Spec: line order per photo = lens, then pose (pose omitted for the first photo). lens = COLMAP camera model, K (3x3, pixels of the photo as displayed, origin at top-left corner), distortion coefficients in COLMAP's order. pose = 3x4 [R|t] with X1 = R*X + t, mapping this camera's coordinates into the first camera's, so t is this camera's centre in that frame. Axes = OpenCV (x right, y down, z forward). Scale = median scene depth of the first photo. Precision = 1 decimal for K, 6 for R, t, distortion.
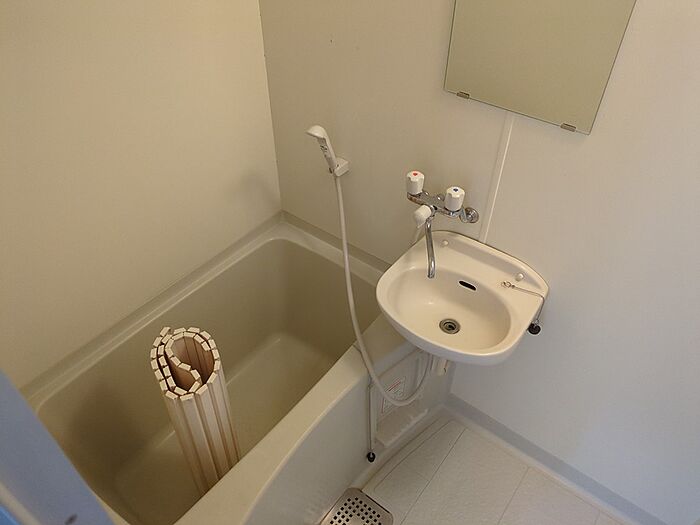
lens RADIAL K [[528.7, 0, 350.0], [0, 528.7, 262.5], [0, 0, 1]] dist [0.026412, 0.002307]
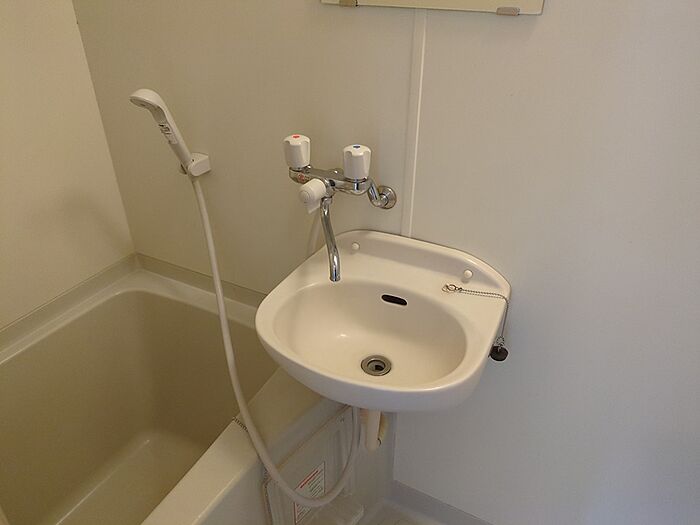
lens RADIAL K [[528.7, 0, 350.0], [0, 528.7, 262.5], [0, 0, 1]] dist [0.026412, 0.002307]
pose [[0.984024, -0.093176, 0.151709, 0.068088], [0.120512, 0.975822, -0.182344, 0.111478], [-0.131051, 0.197713, 0.971460, 0.341347]]
